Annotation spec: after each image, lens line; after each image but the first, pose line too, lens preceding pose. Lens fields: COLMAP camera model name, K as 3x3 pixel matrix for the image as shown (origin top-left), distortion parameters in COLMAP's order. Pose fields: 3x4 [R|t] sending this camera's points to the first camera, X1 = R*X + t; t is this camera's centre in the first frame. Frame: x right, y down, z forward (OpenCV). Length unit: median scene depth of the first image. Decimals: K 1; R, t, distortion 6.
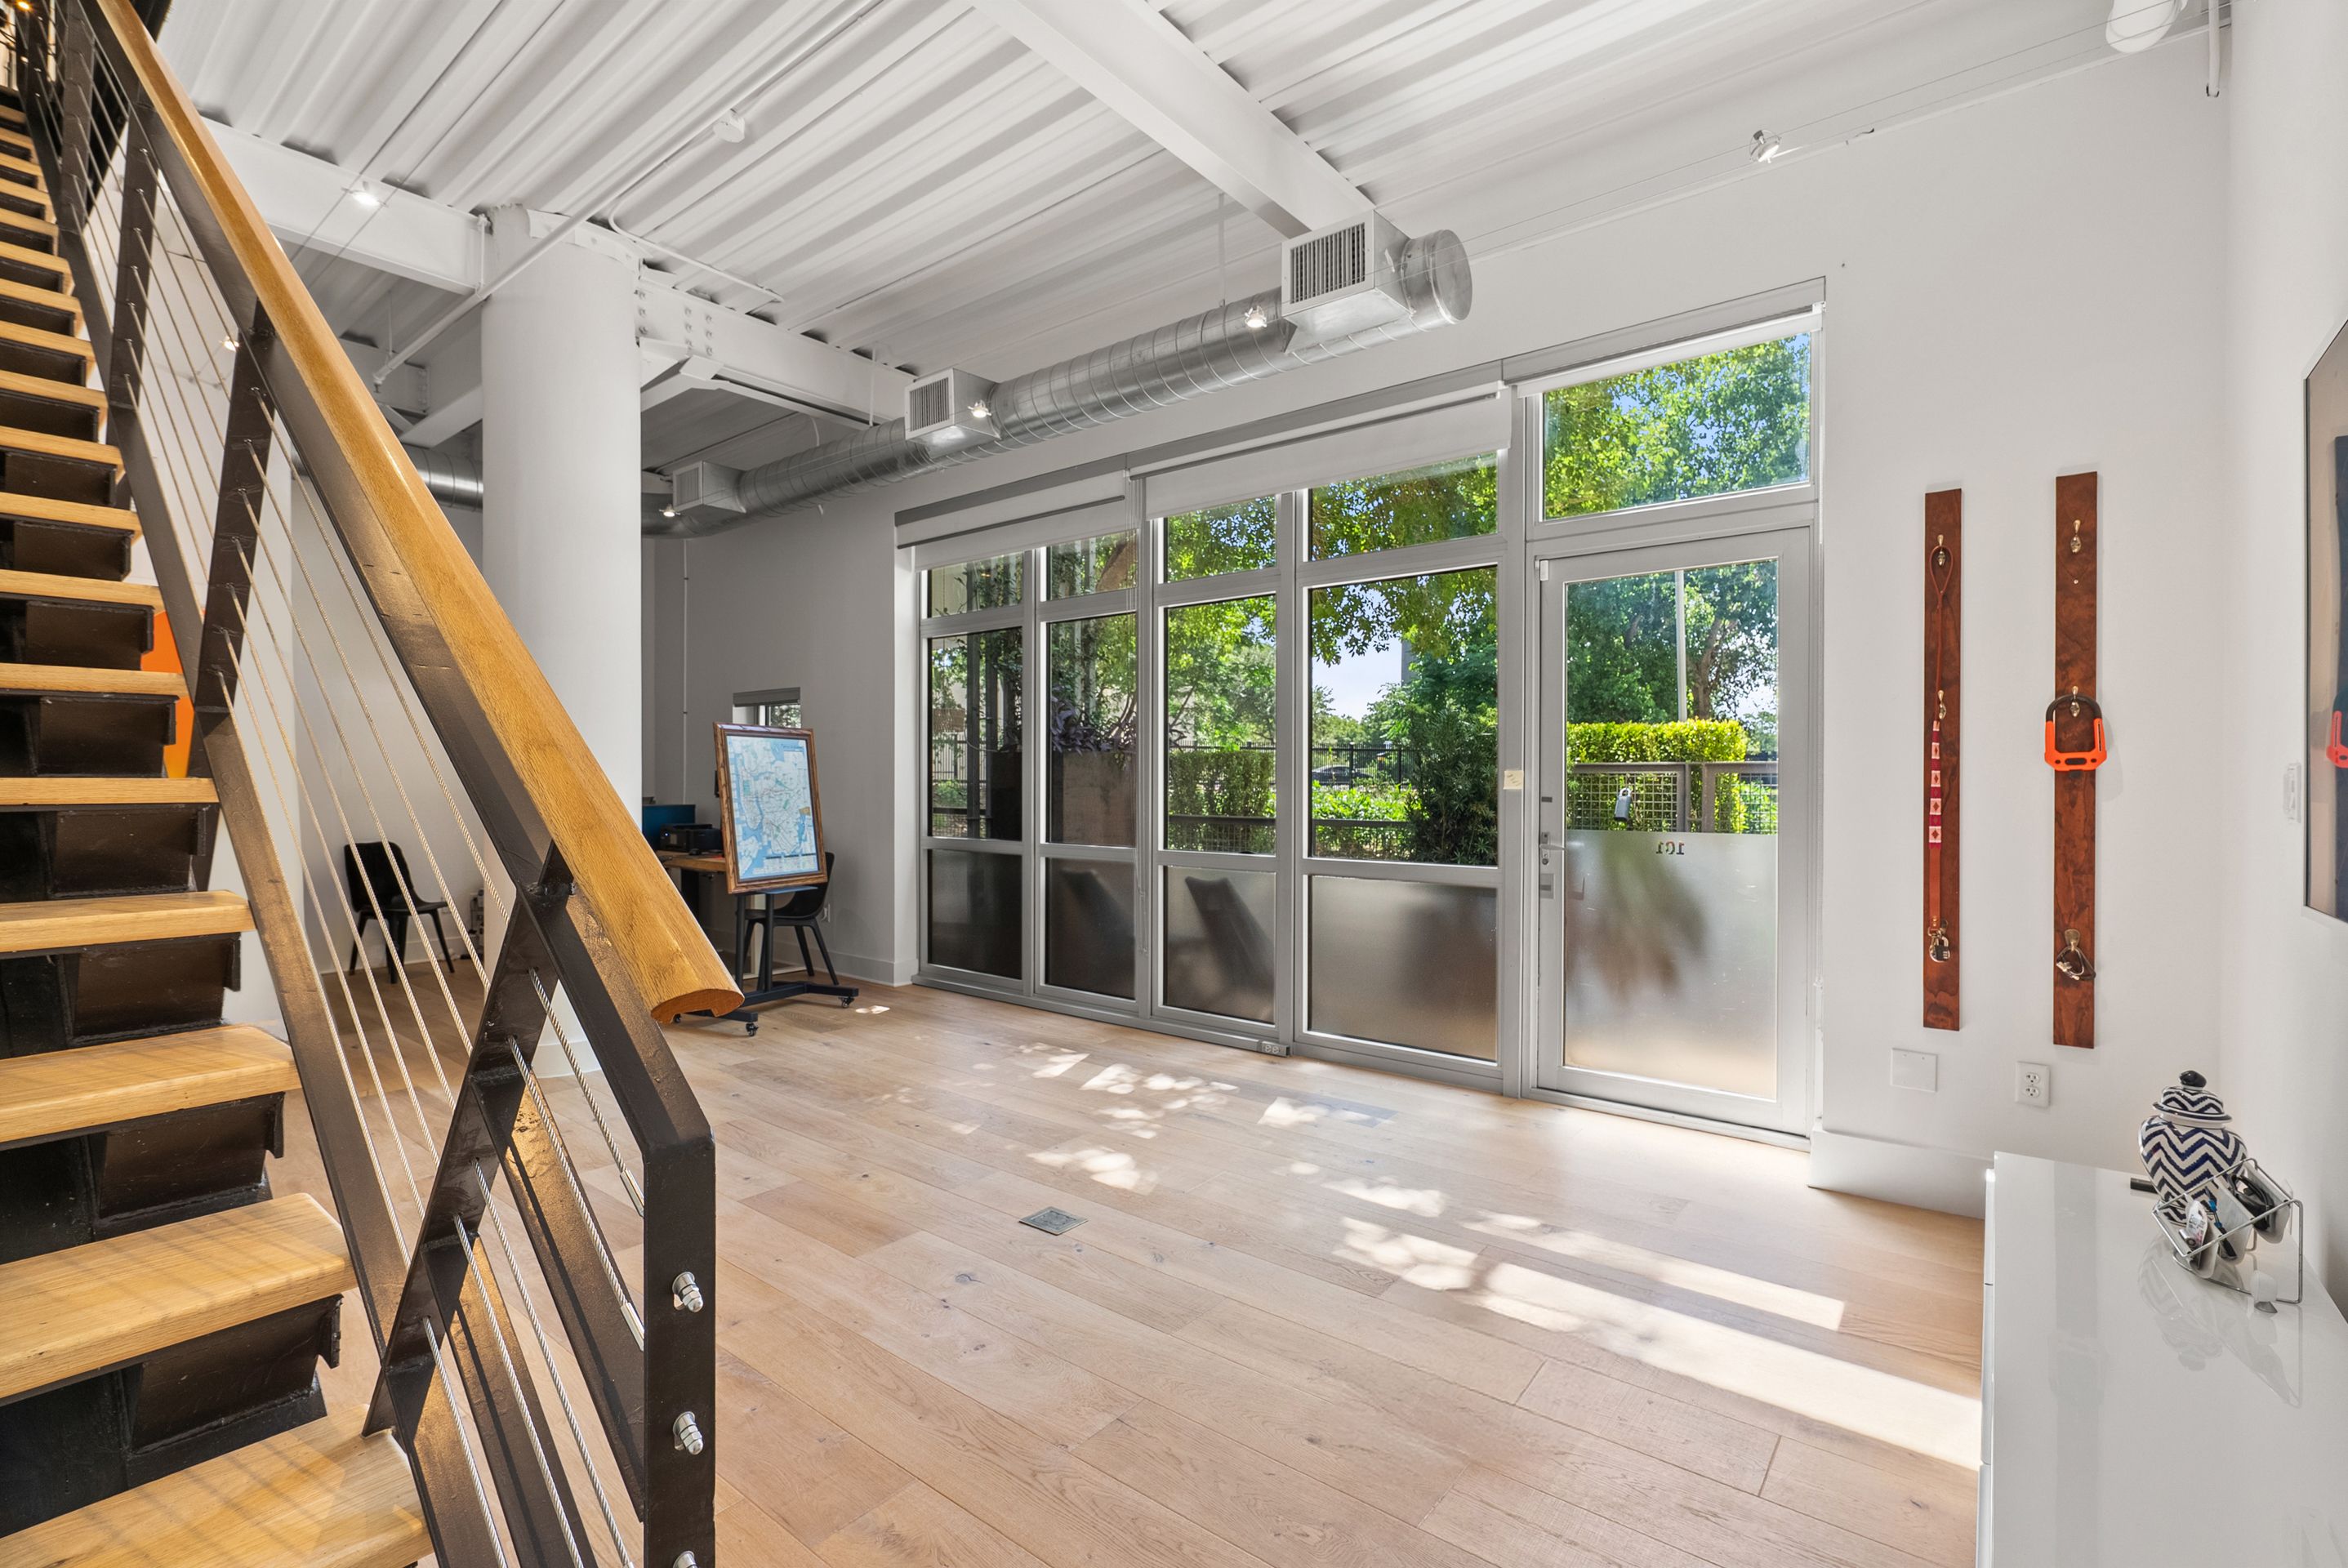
lens RADIAL K [[1066.9, 0, 1178.9], [0, 1066.9, 792.3], [0, 0, 1]] dist [-0.009804, 0.003821]
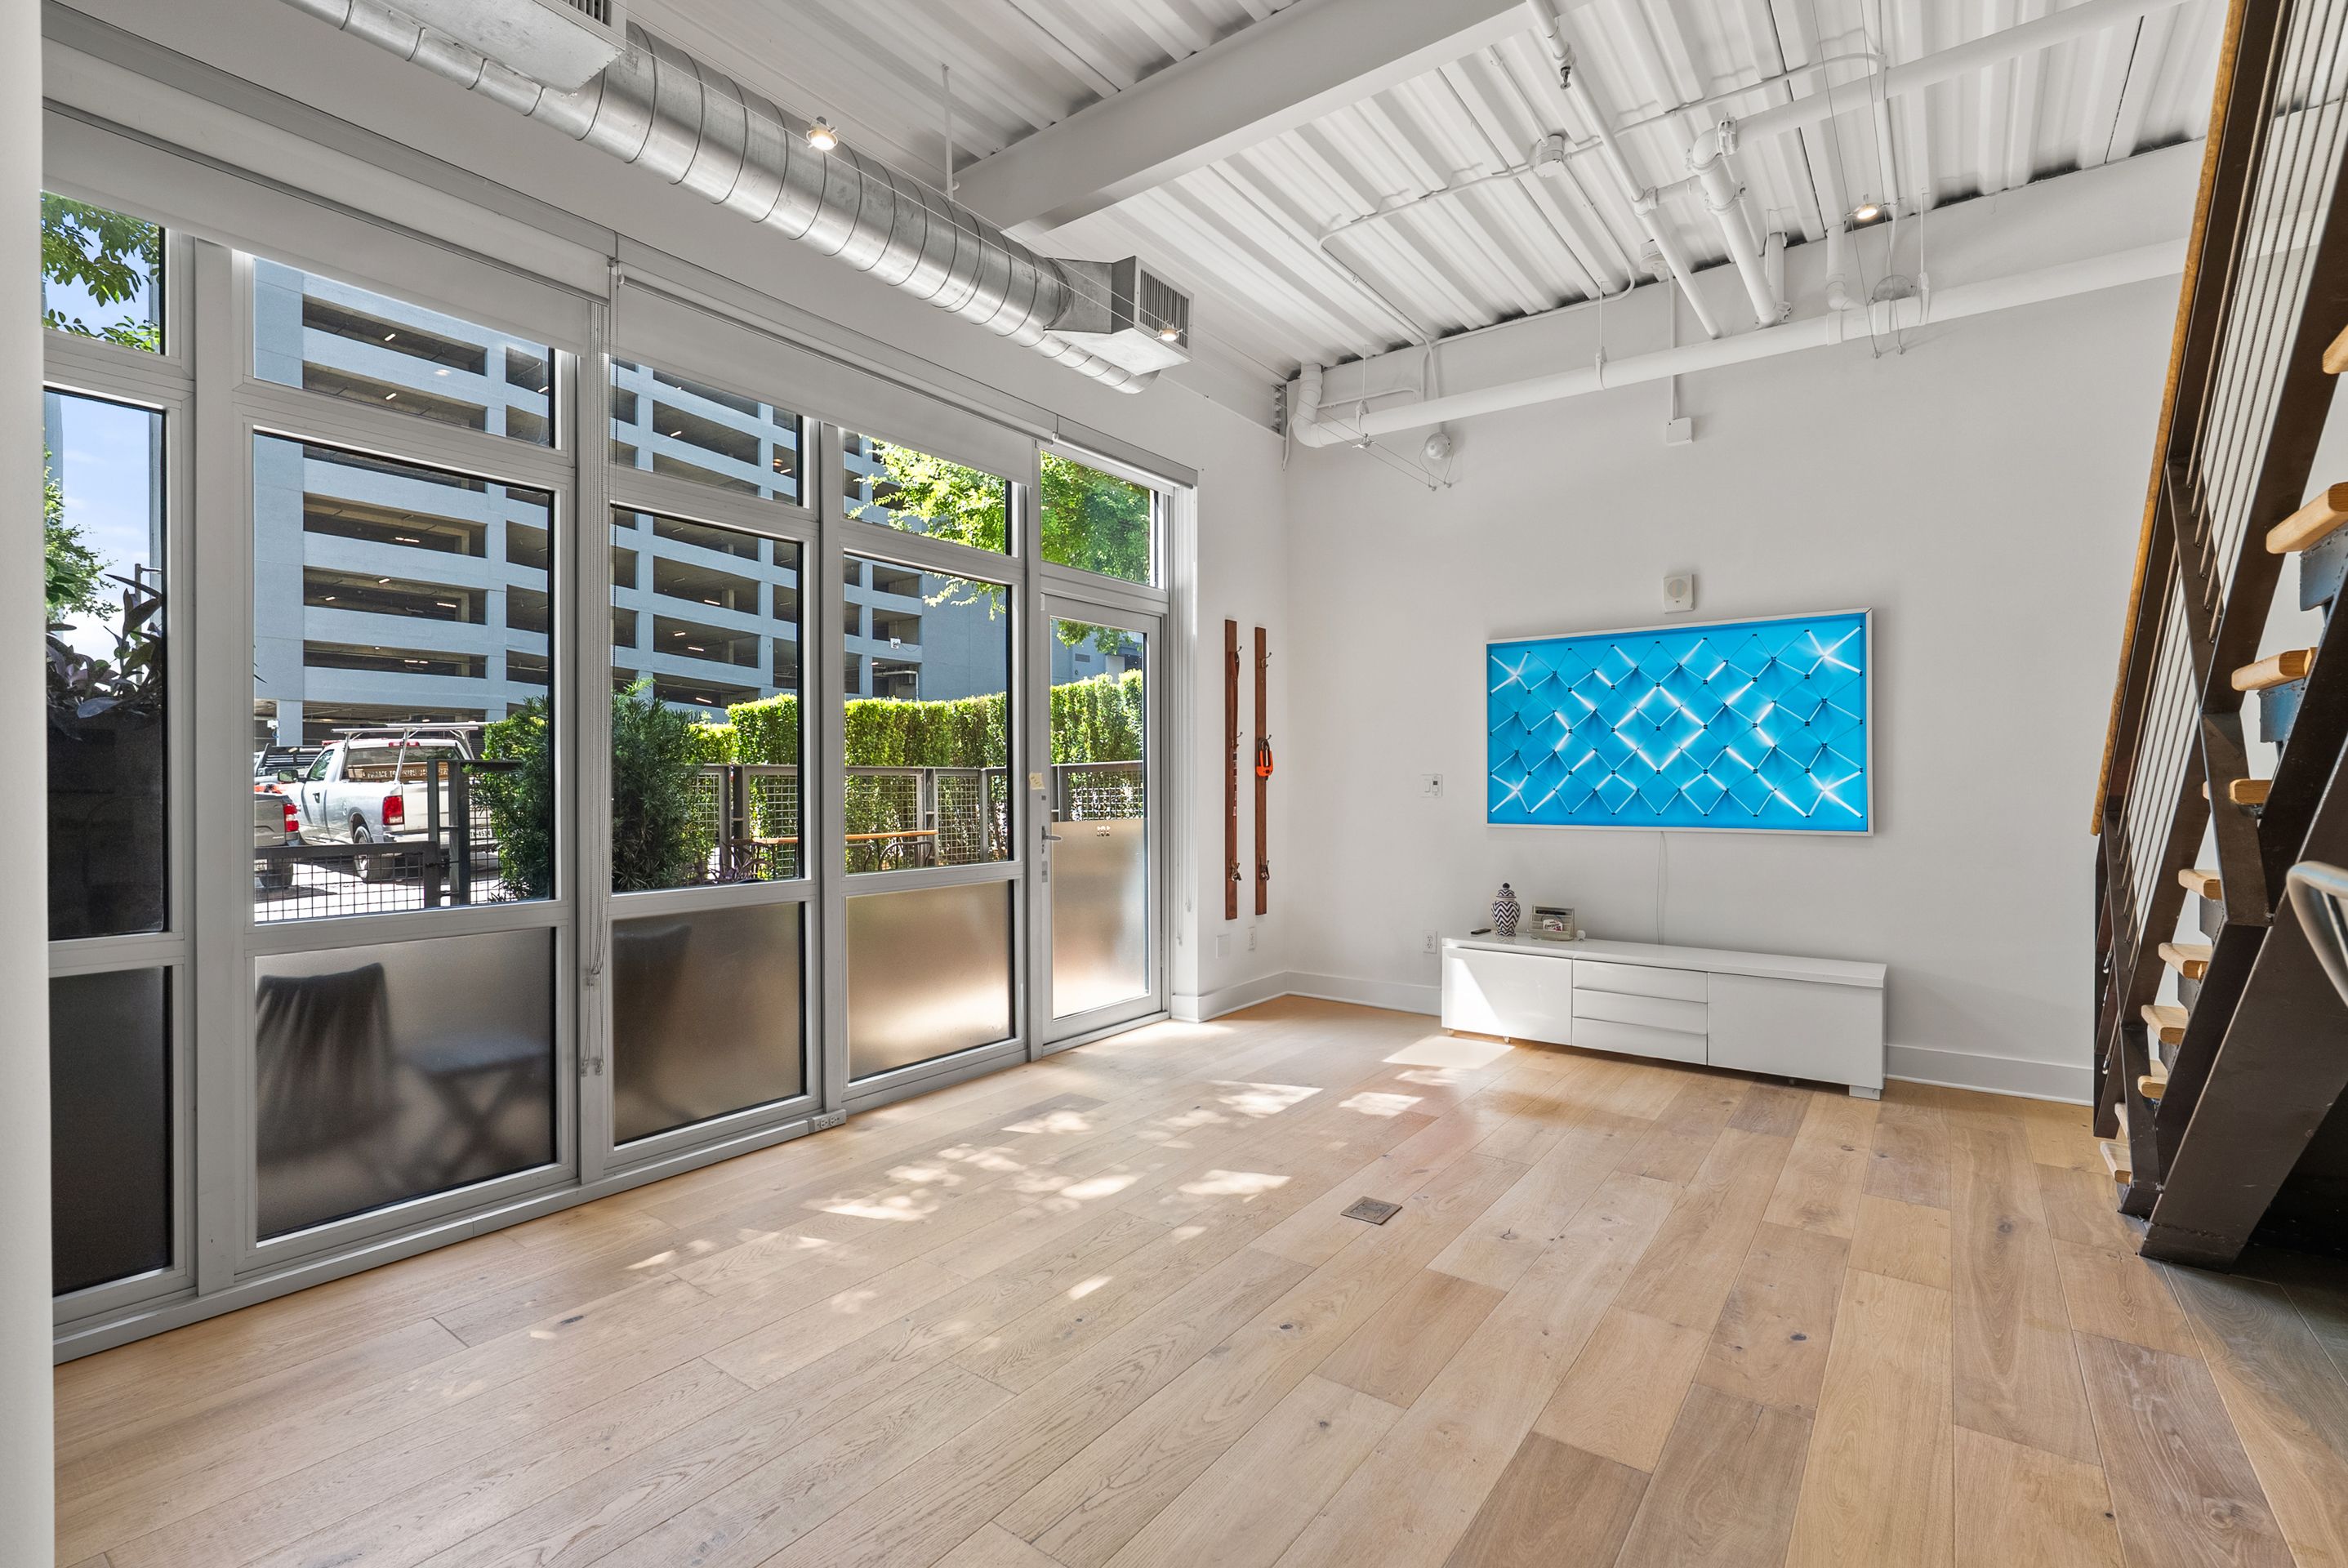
lens RADIAL K [[1066.9, 0, 1184.6], [0, 1066.9, 782.5], [0, 0, 1]] dist [-0.009804, 0.003821]
pose [[-0.058563, -0.002382, 0.998281, -1.020003], [0.009289, 0.999953, 0.002931, -0.012976], [-0.998240, 0.009444, -0.058538, 1.115594]]
